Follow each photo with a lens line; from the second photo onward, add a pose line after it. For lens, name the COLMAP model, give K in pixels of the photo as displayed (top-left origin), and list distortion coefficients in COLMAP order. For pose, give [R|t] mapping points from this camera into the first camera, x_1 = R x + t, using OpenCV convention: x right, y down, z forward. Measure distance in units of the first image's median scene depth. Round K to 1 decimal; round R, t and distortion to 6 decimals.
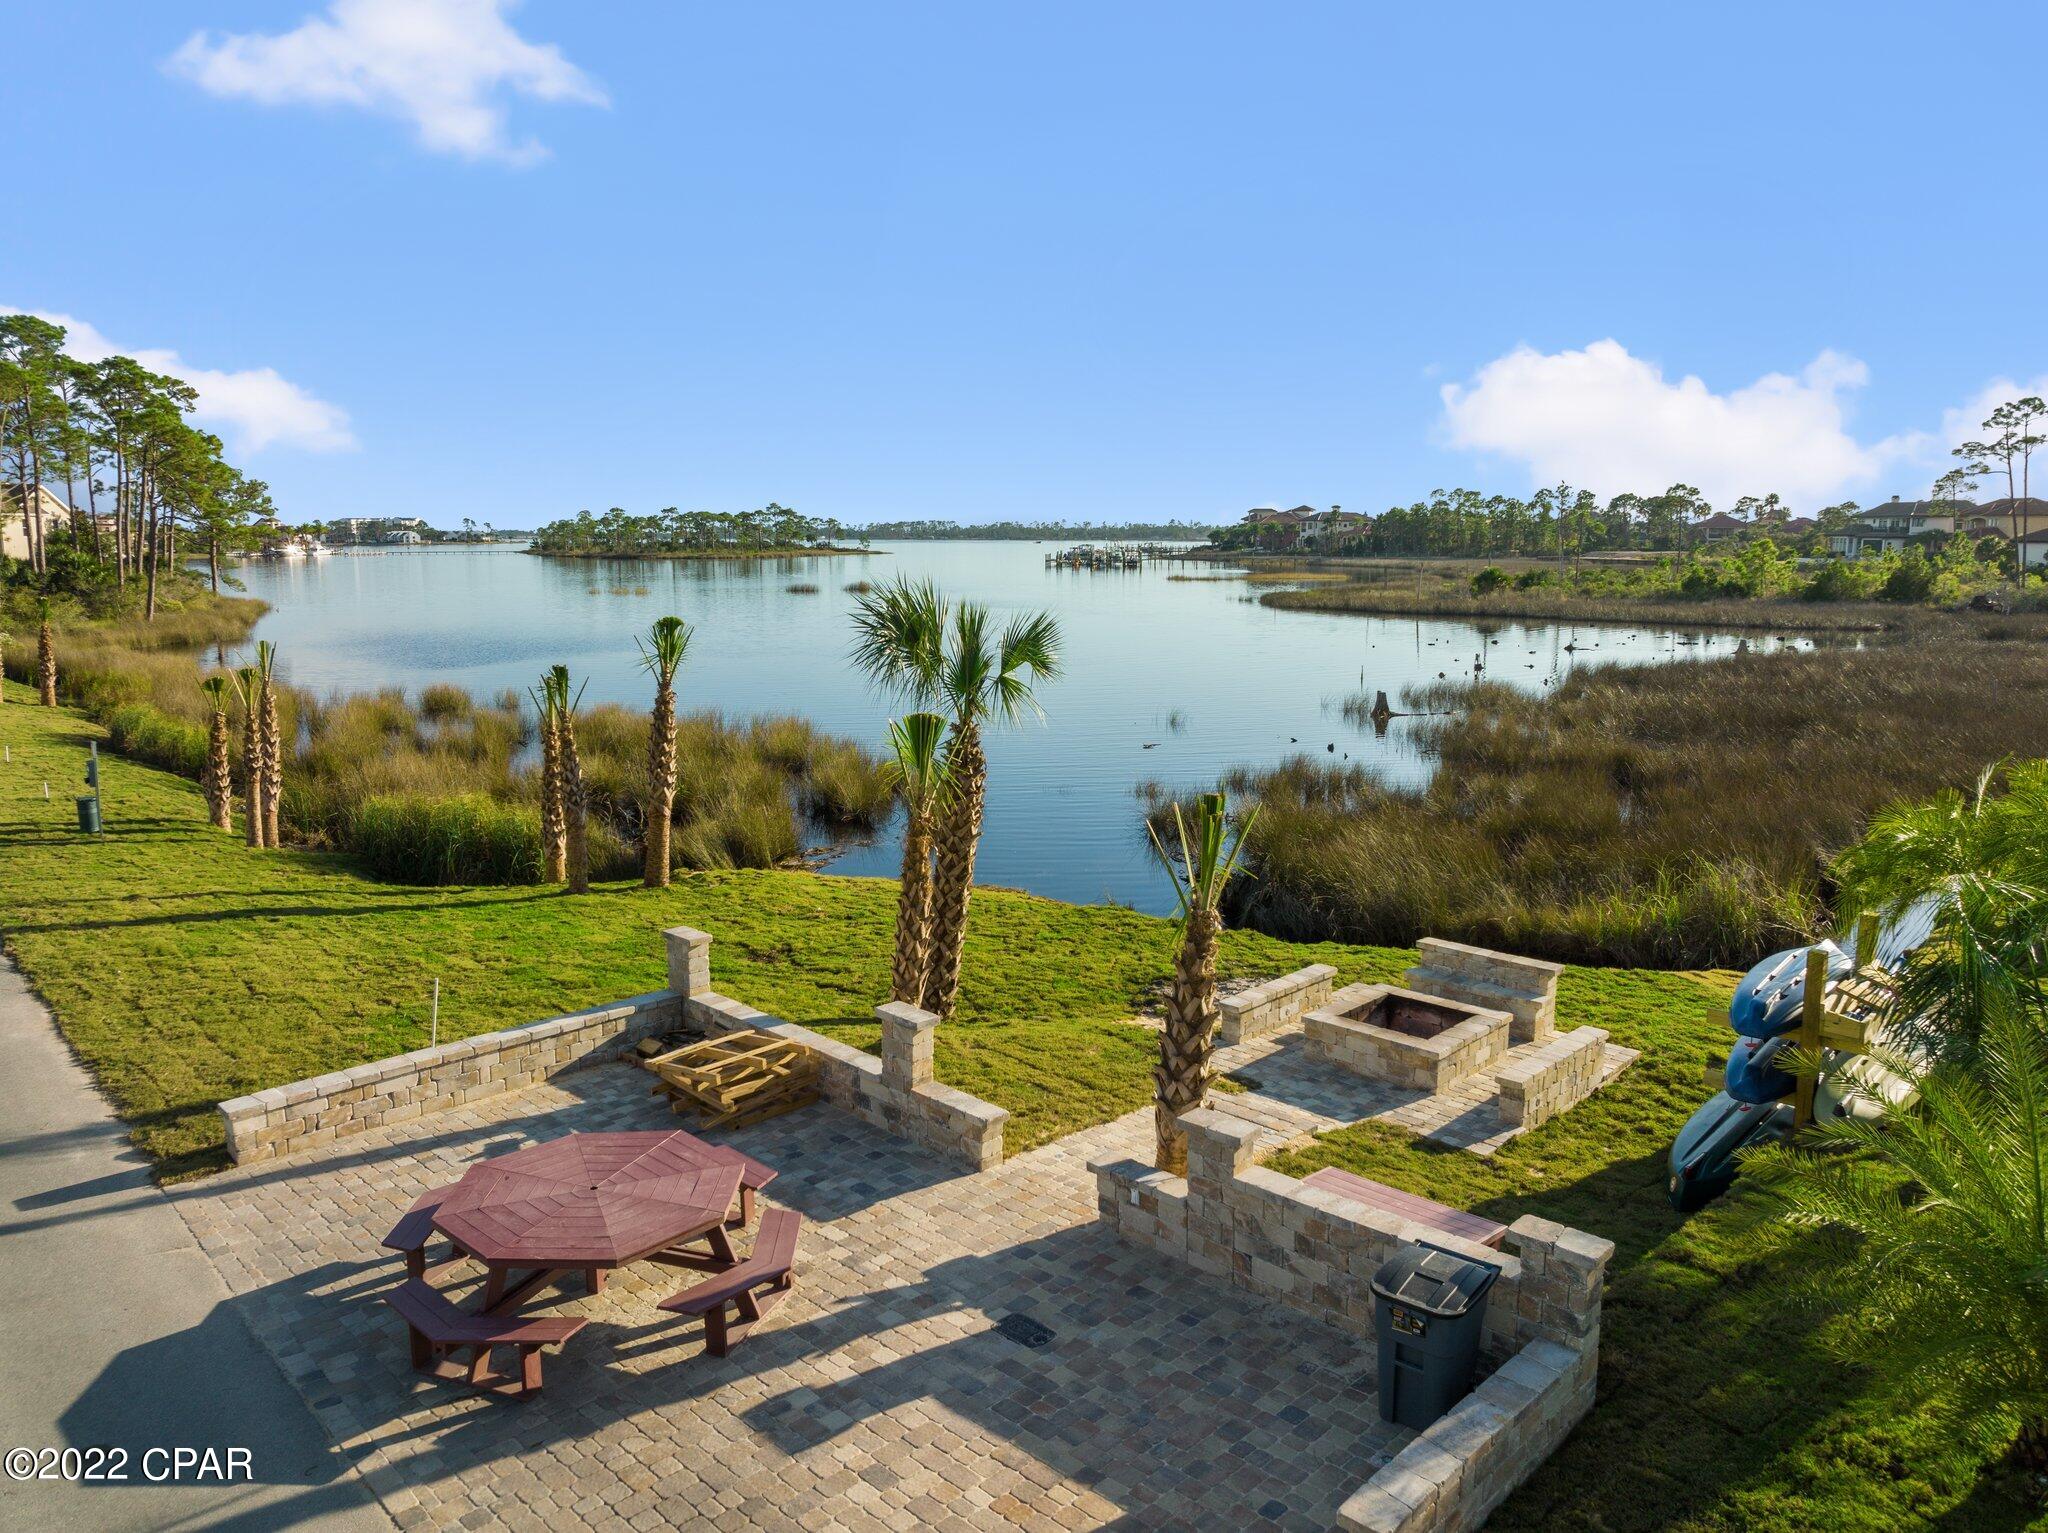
lens RADIAL K [[1442.9, 0, 1024.0], [0, 1442.9, 766.5], [0, 0, 1]] dist [-0.039641, 0.001060]
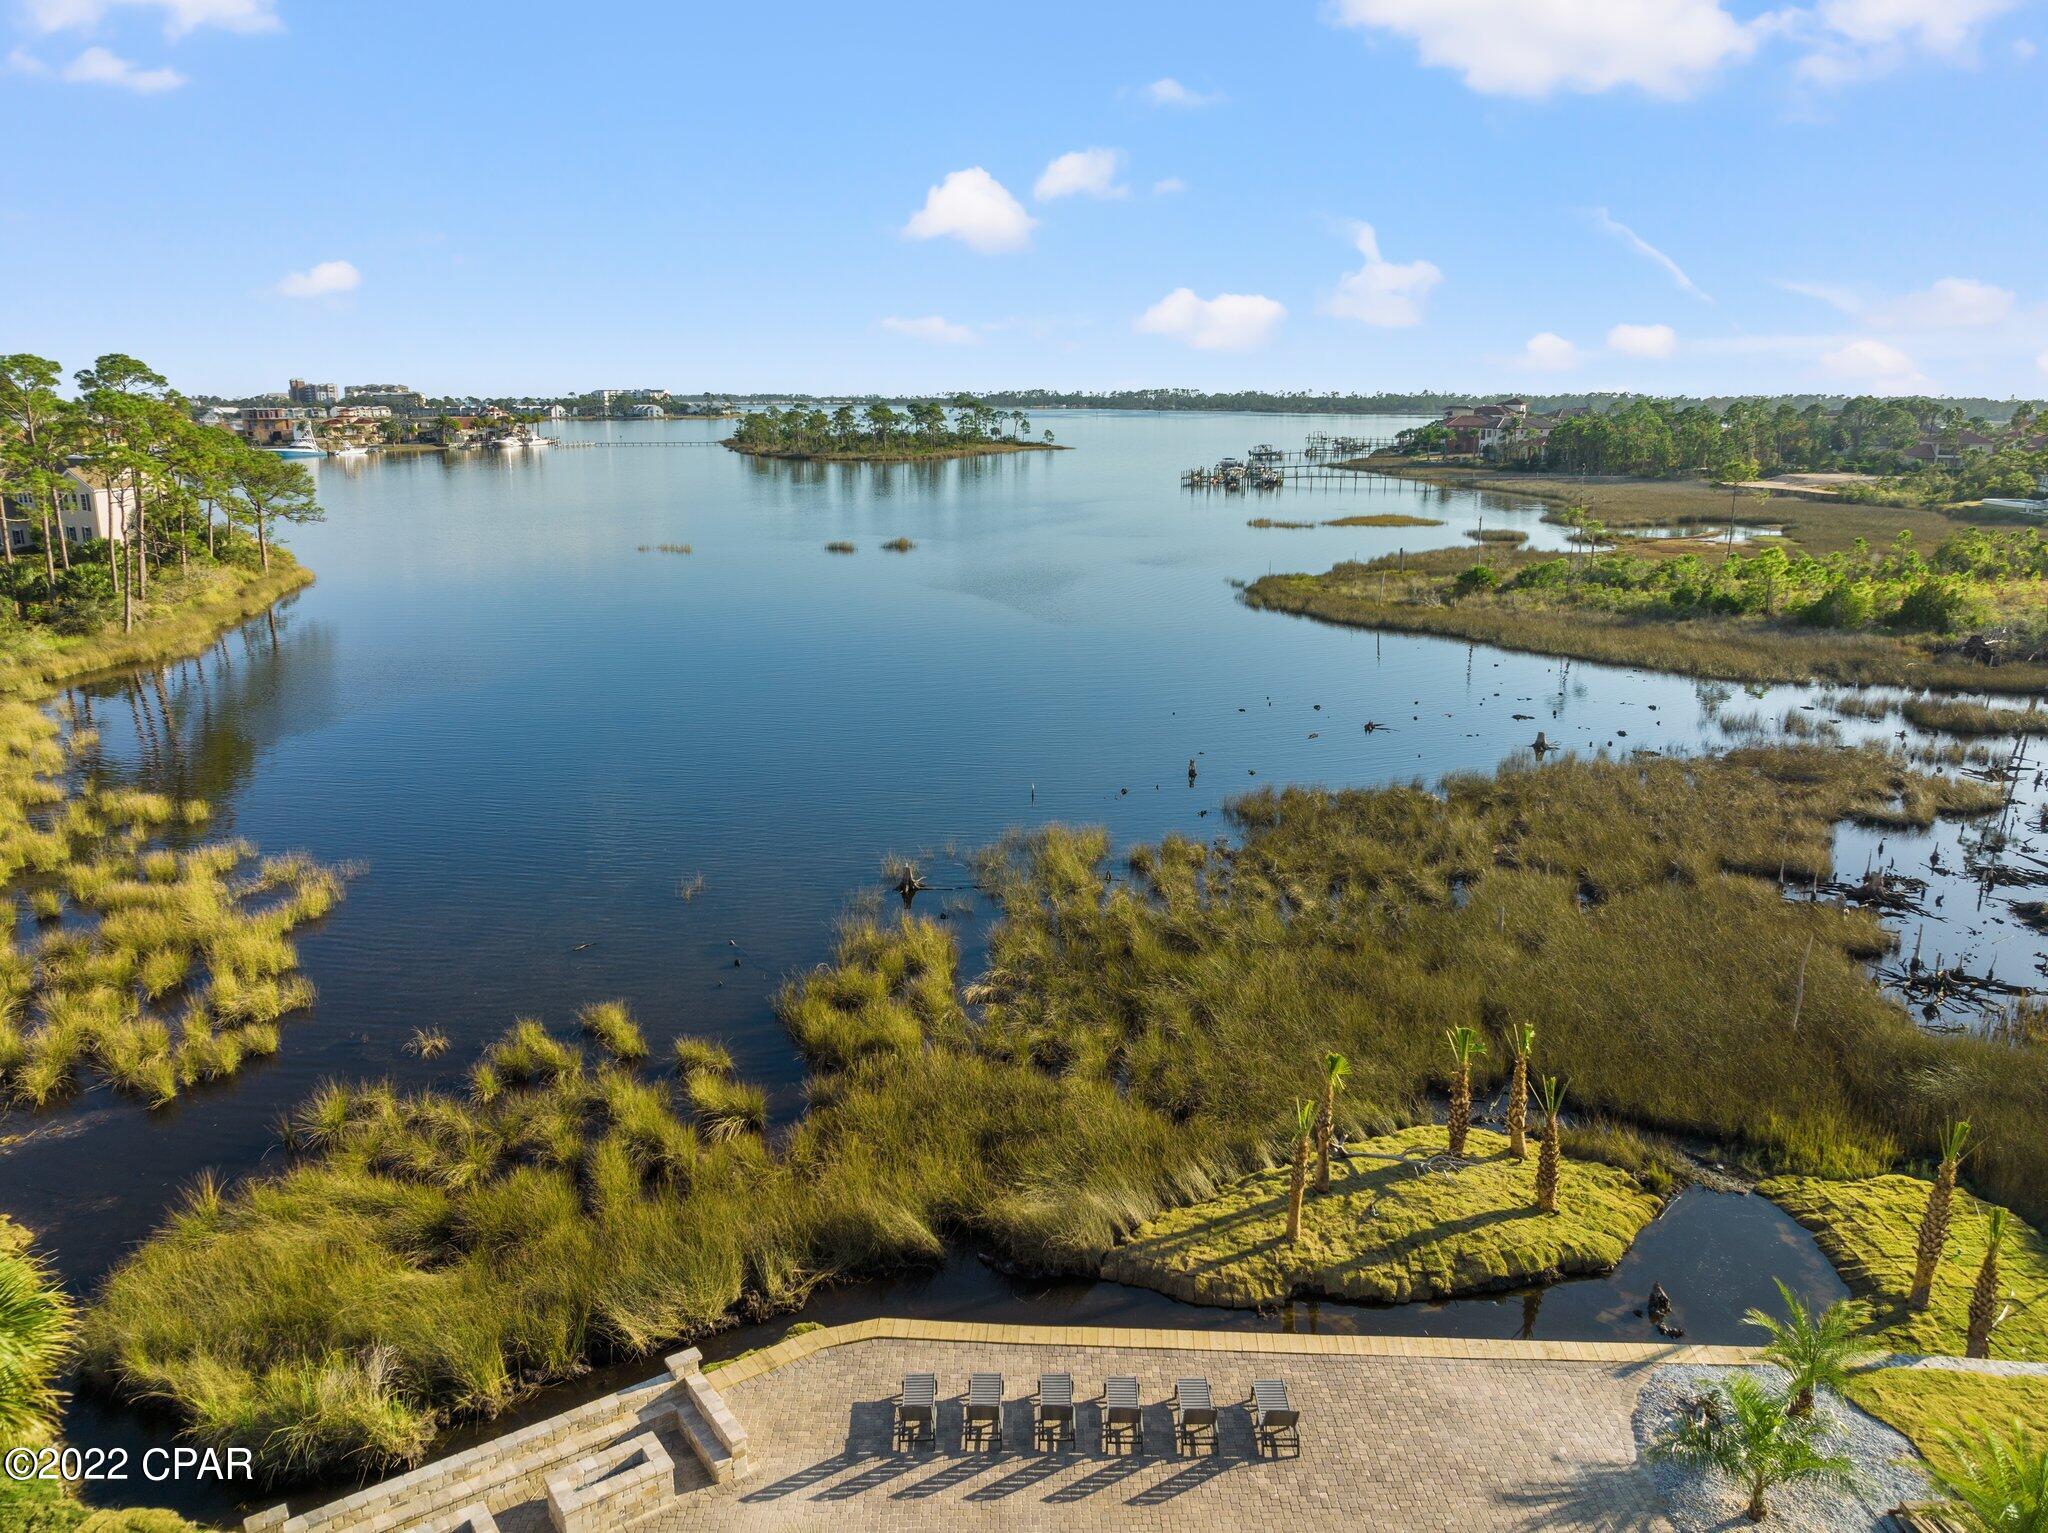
lens RADIAL K [[1451.7, 0, 1027.5], [0, 1451.7, 754.2], [0, 0, 1]] dist [-0.036333, 0.005719]
pose [[0.984937, 0.042258, -0.167668, 0.069088], [-0.028167, 0.995936, 0.085547, -0.030701], [0.170602, -0.079536, 0.982125, 0.001162]]
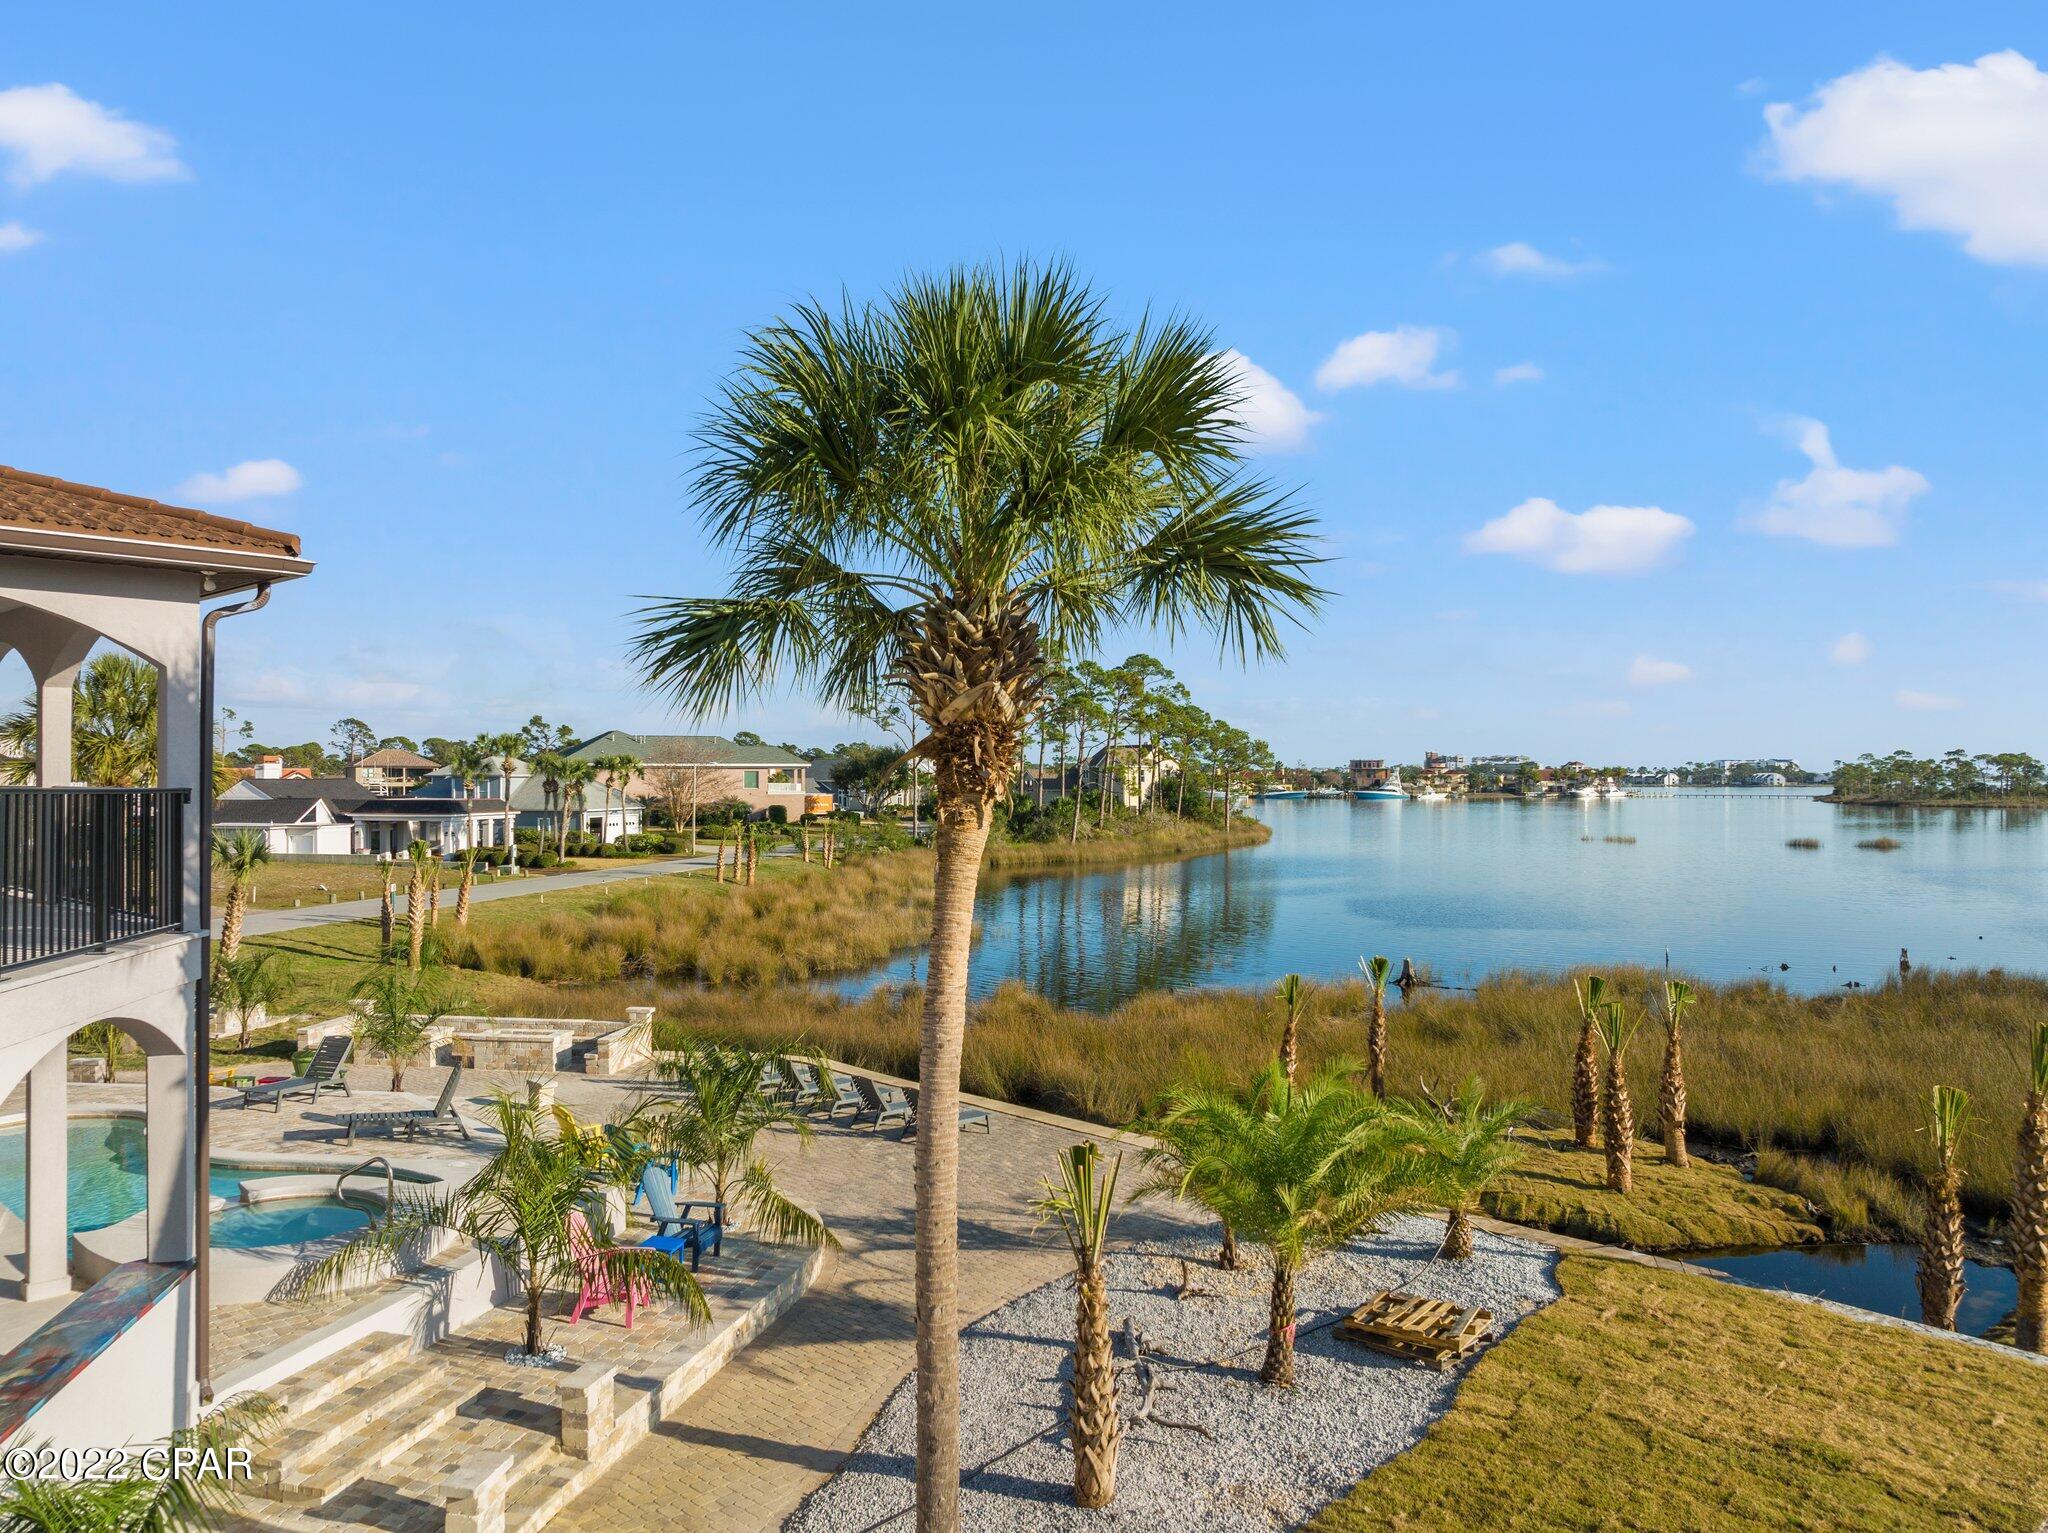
lens RADIAL K [[1447.6, 0, 1028.4], [0, 1447.6, 759.4], [0, 0, 1]] dist [-0.025129, -0.010565]
pose [[0.609157, -0.009365, -0.792994, 0.120753], [-0.126206, 0.986043, -0.108592, -0.006535], [0.782943, 0.166230, 0.599473, 0.025063]]
